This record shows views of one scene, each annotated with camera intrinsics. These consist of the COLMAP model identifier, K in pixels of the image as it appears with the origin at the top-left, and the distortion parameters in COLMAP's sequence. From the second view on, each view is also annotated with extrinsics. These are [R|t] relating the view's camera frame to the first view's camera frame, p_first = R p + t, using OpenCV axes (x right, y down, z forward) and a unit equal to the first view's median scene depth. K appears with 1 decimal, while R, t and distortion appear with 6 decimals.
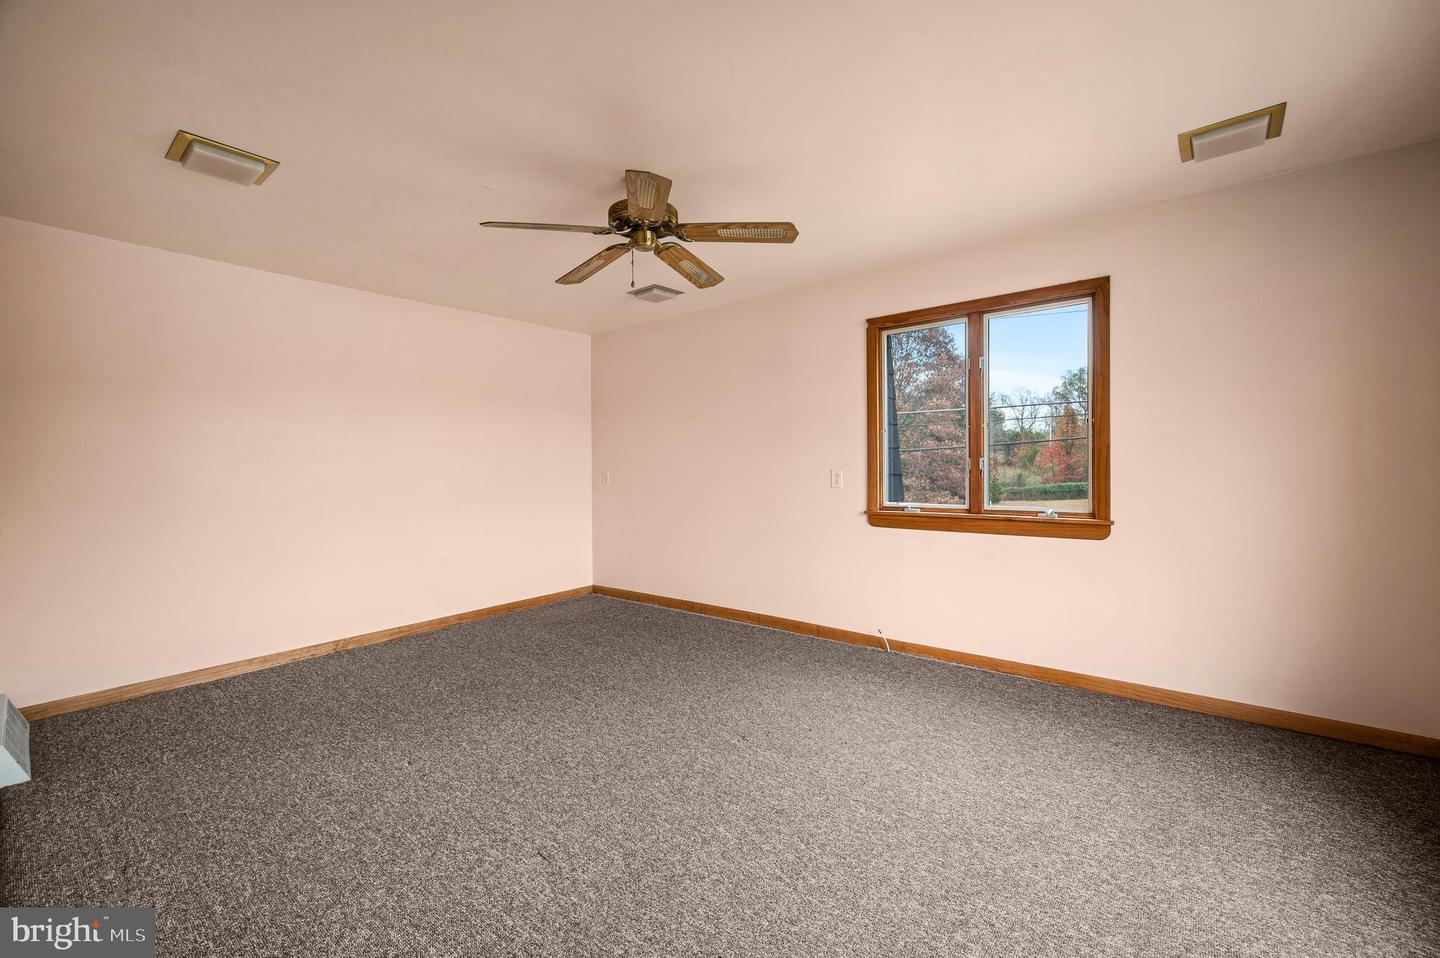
lens RADIAL K [[571.4, 0, 719.6], [0, 571.4, 476.1], [0, 0, 1]] dist [-0.001580, -0.000555]
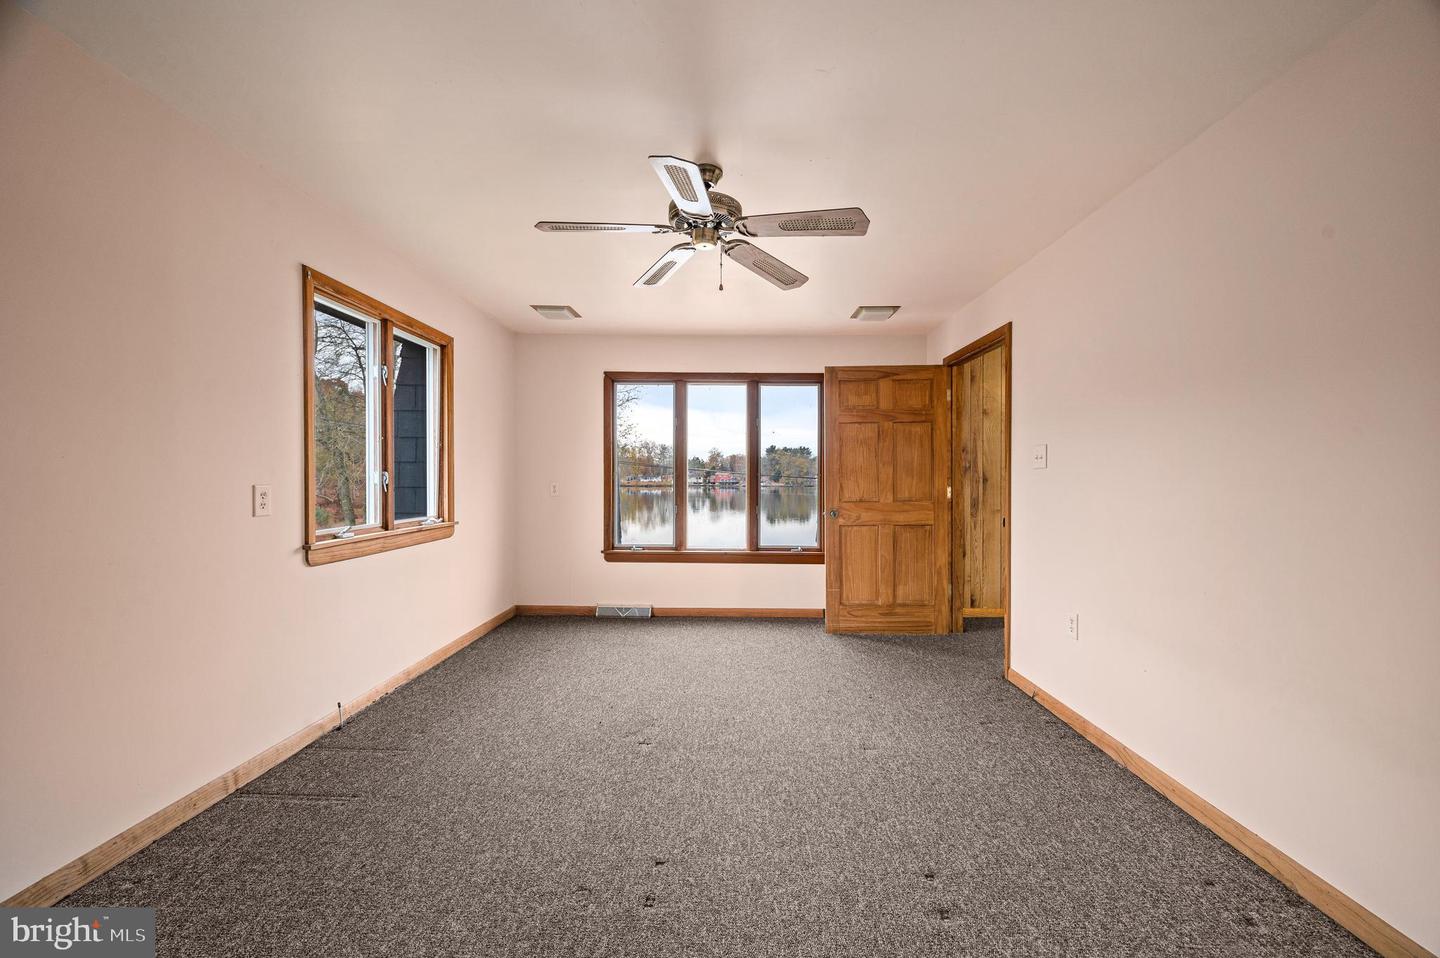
lens RADIAL K [[570.2, 0, 721.5], [0, 570.2, 478.8], [0, 0, 1]] dist [0.000336, 0.000016]
pose [[-0.611897, 0.012346, 0.790841, -0.737453], [0.020138, 0.999797, -0.000026, -0.010920], [-0.790681, 0.015910, -0.612021, 1.289704]]
